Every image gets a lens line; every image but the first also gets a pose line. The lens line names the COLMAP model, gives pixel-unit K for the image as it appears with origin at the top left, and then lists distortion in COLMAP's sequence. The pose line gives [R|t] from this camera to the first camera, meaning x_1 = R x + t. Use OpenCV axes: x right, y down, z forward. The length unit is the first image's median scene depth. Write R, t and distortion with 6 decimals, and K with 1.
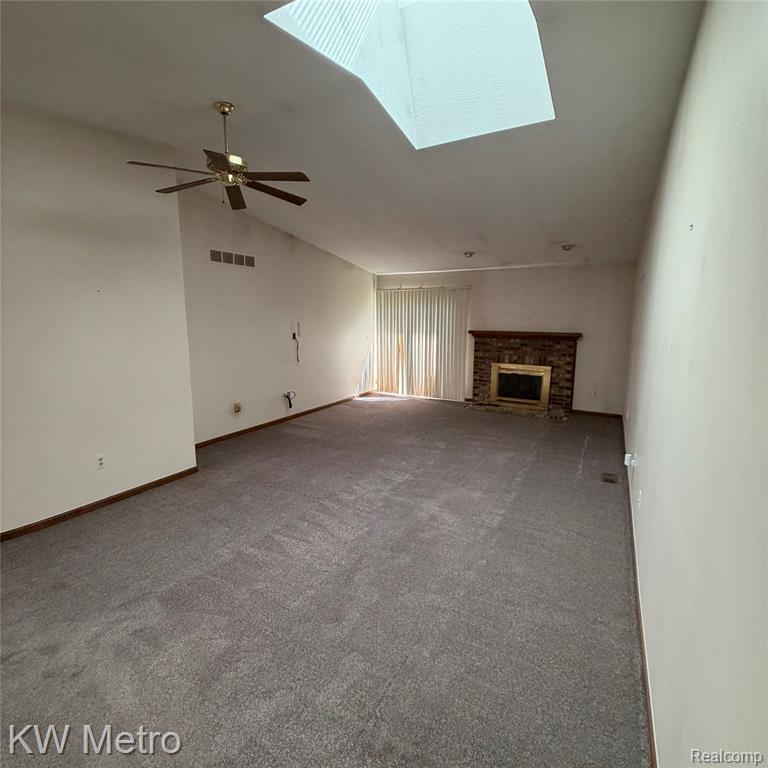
lens RADIAL K [[392.5, 0, 385.4], [0, 392.5, 373.3], [0, 0, 1]] dist [0.001690, 0.000443]
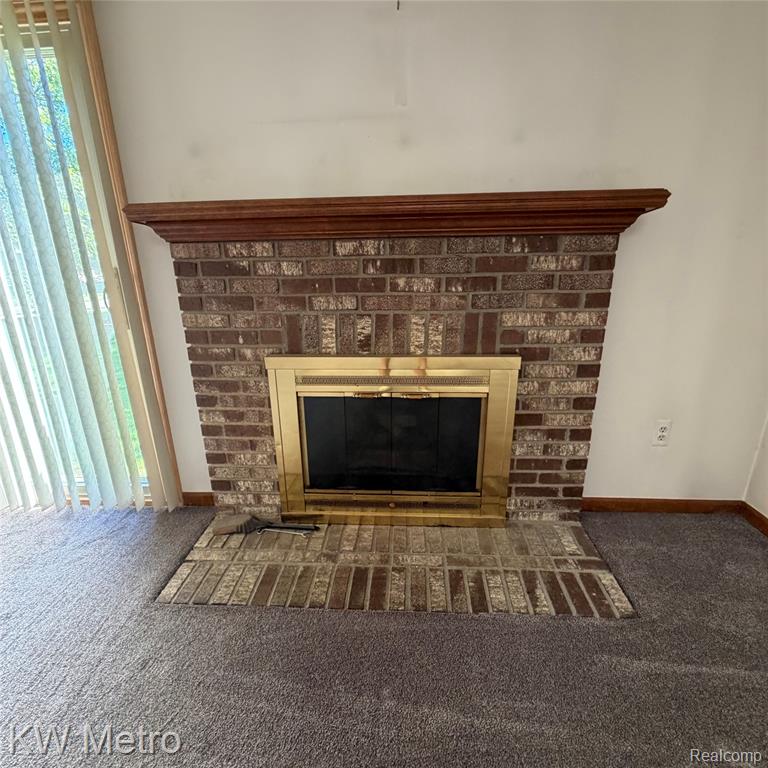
lens RADIAL K [[392.5, 0, 385.4], [0, 392.5, 373.3], [0, 0, 1]] dist [0.001690, 0.000443]
pose [[0.895934, -0.148010, 0.418802, 0.246030], [0.088150, 0.983344, 0.158949, -0.048465], [-0.435352, -0.105490, 0.894058, 0.800997]]
